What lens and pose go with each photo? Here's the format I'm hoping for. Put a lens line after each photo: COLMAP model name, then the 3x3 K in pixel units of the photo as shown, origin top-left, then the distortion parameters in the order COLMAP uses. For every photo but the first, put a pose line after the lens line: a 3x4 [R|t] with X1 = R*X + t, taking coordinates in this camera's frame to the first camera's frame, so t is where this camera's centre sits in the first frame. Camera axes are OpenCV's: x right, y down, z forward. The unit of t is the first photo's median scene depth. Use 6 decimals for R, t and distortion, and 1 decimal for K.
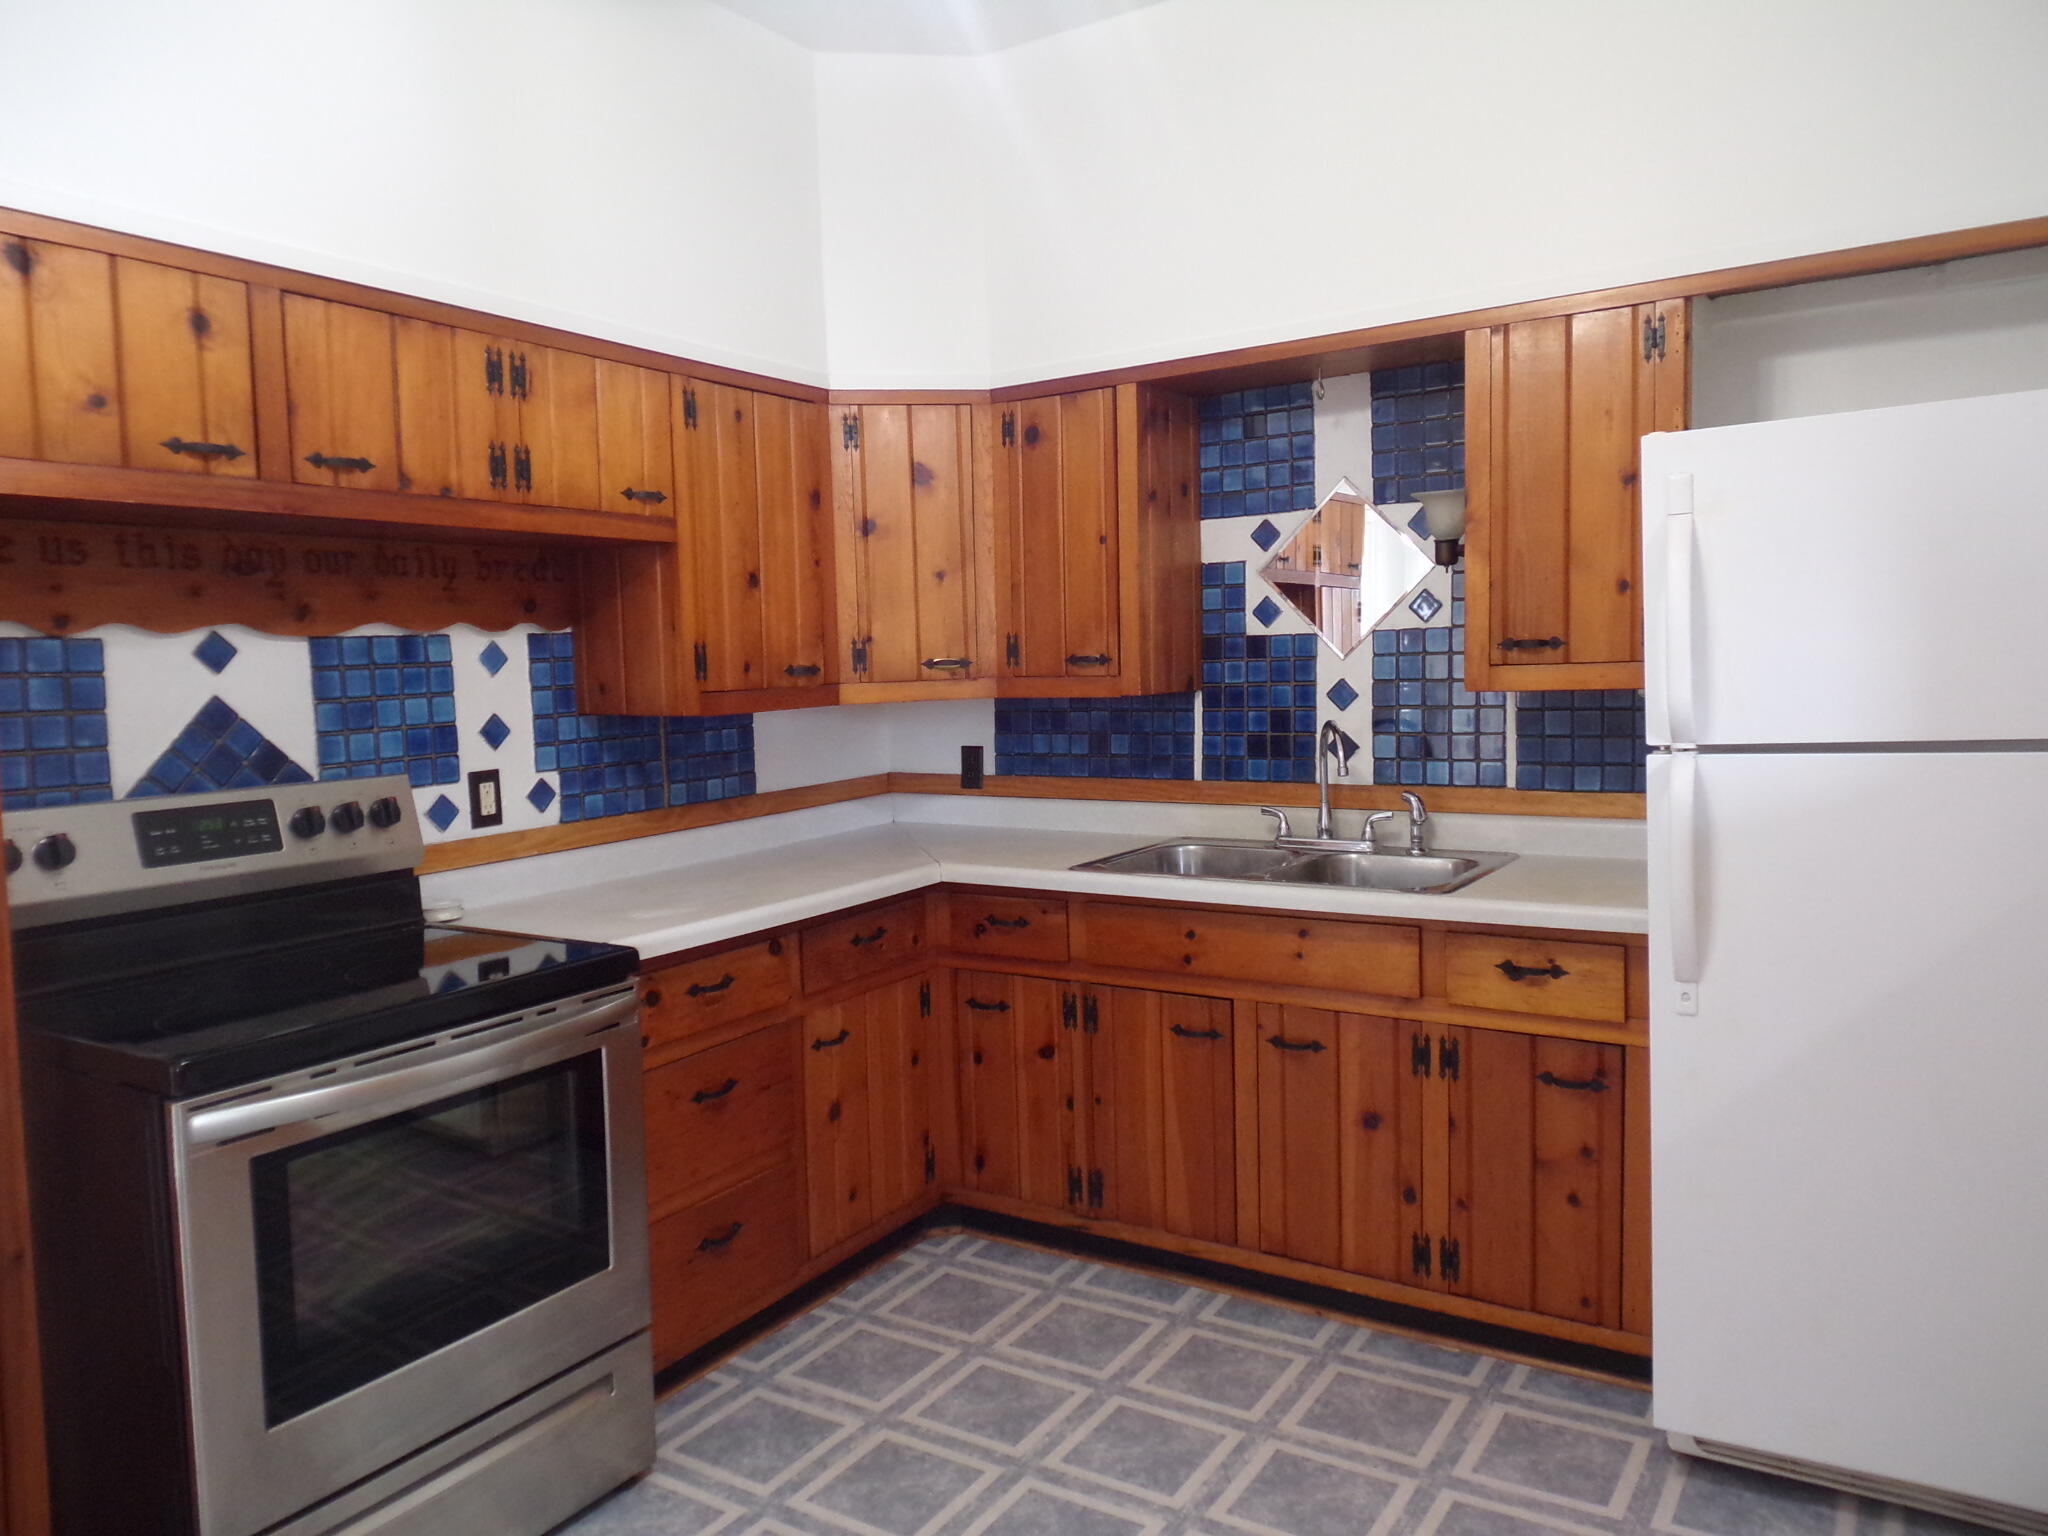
lens RADIAL K [[1475.2, 0, 1020.4], [0, 1475.2, 757.5], [0, 0, 1]] dist [0.096404, -0.094239]
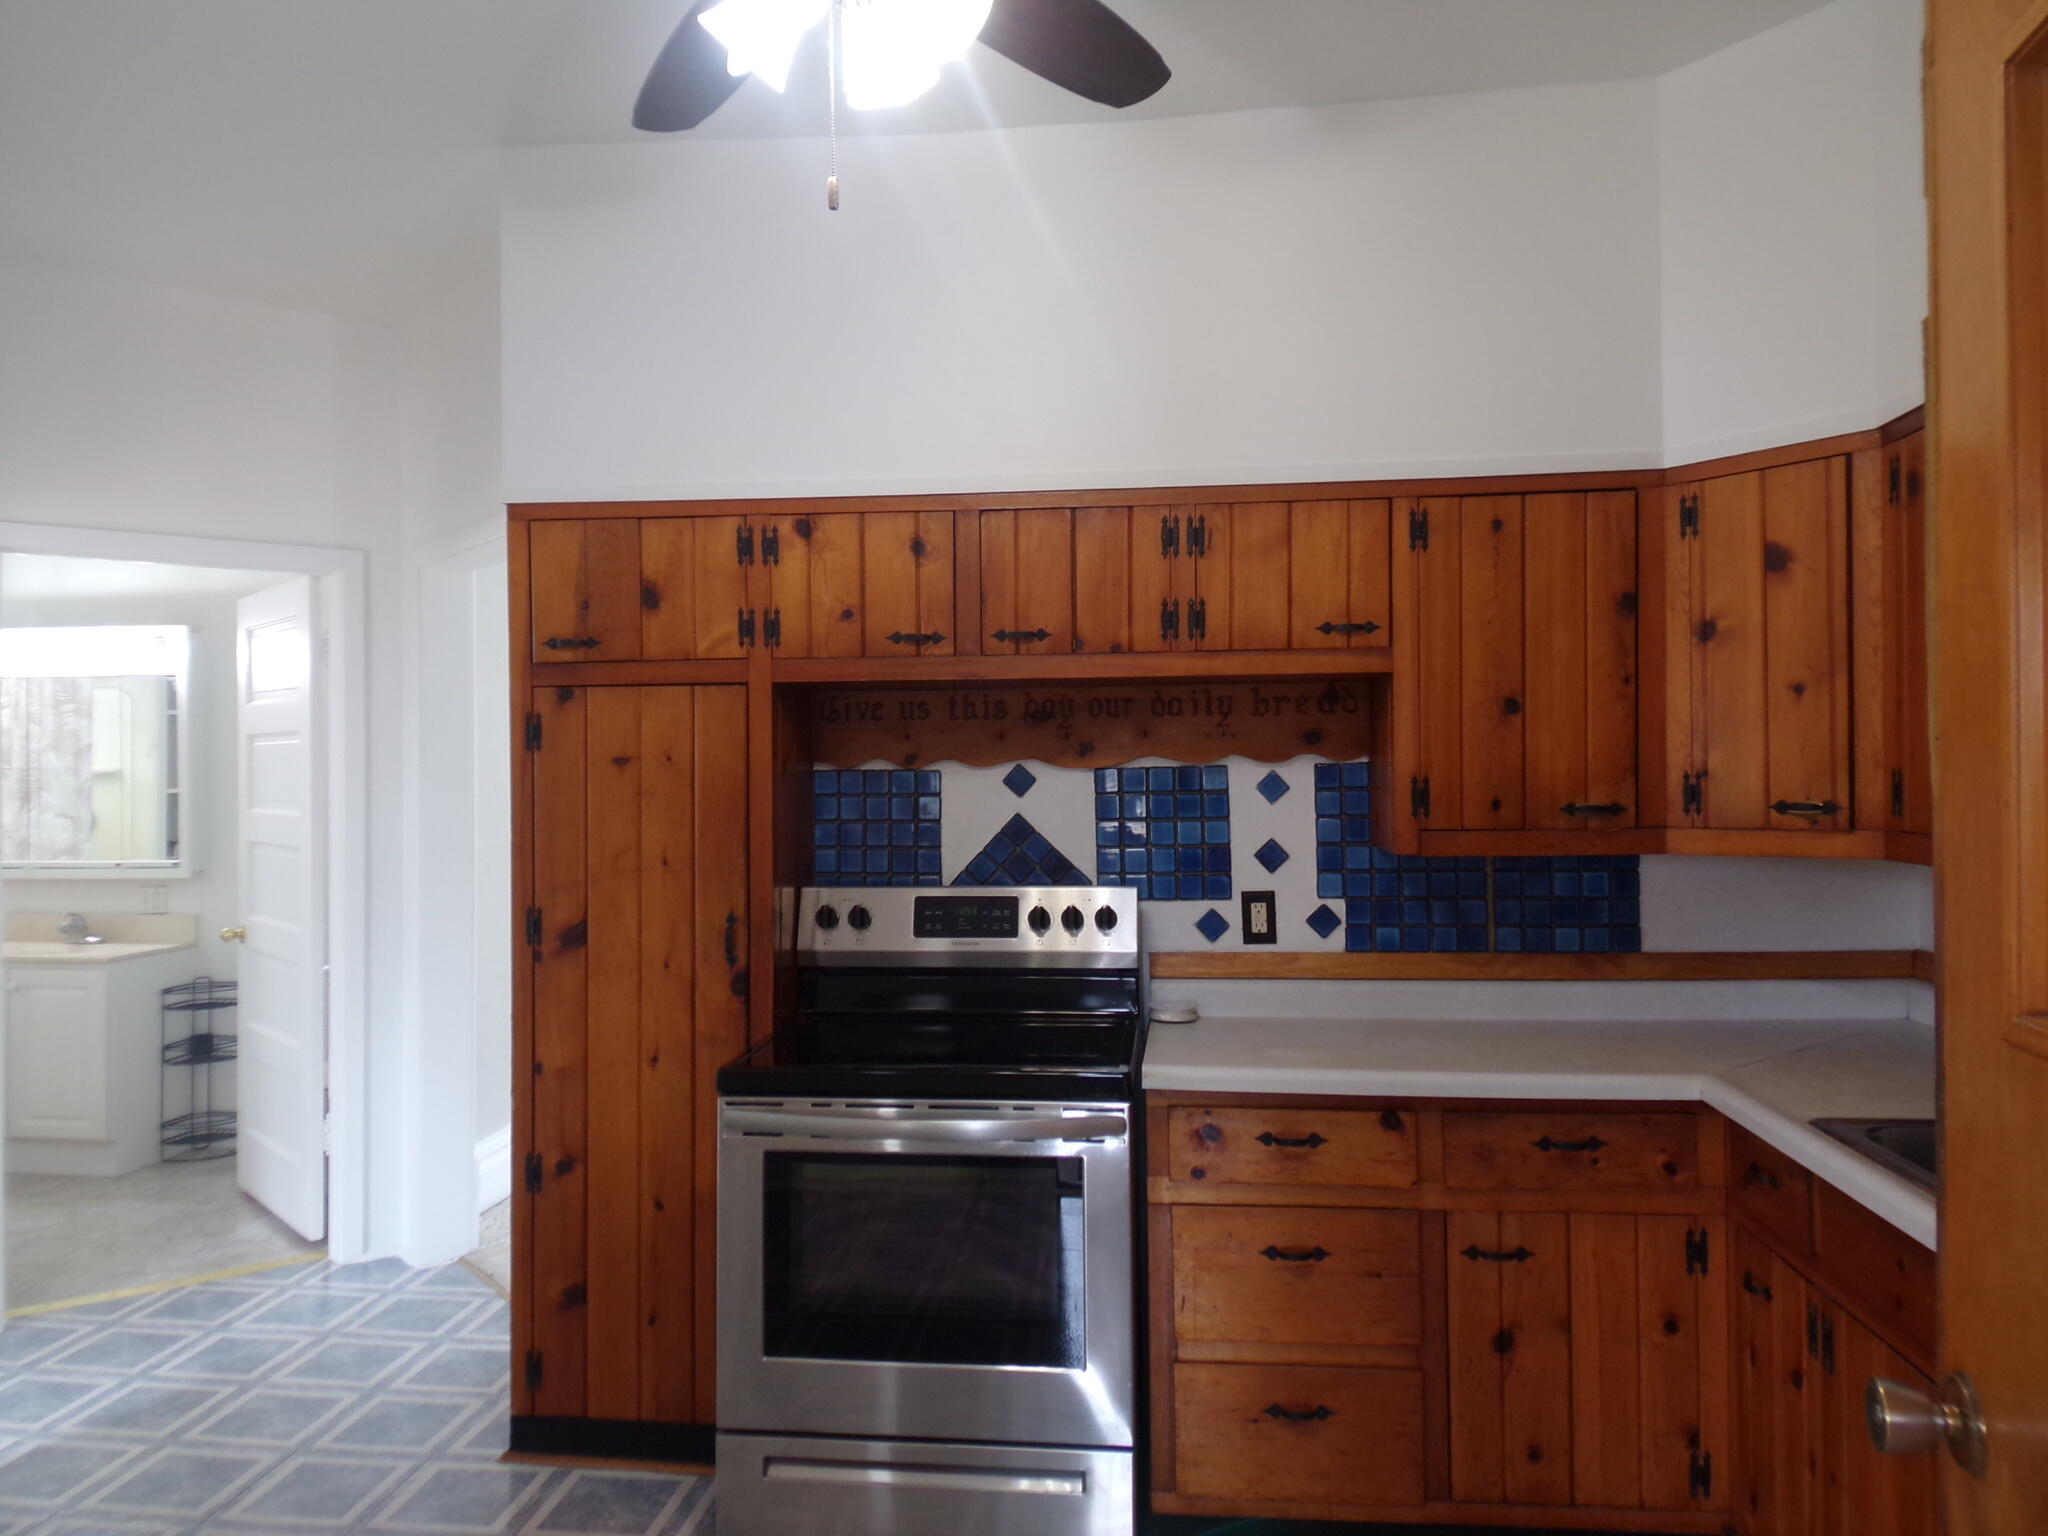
lens RADIAL K [[1475.2, 0, 1008.0], [0, 1475.2, 755.8], [0, 0, 1]] dist [0.096404, -0.094239]
pose [[0.425663, 0.014123, -0.904771, 0.547928], [-0.065826, 0.997712, -0.015395, -0.062463], [0.902484, 0.066111, 0.425619, 0.388374]]
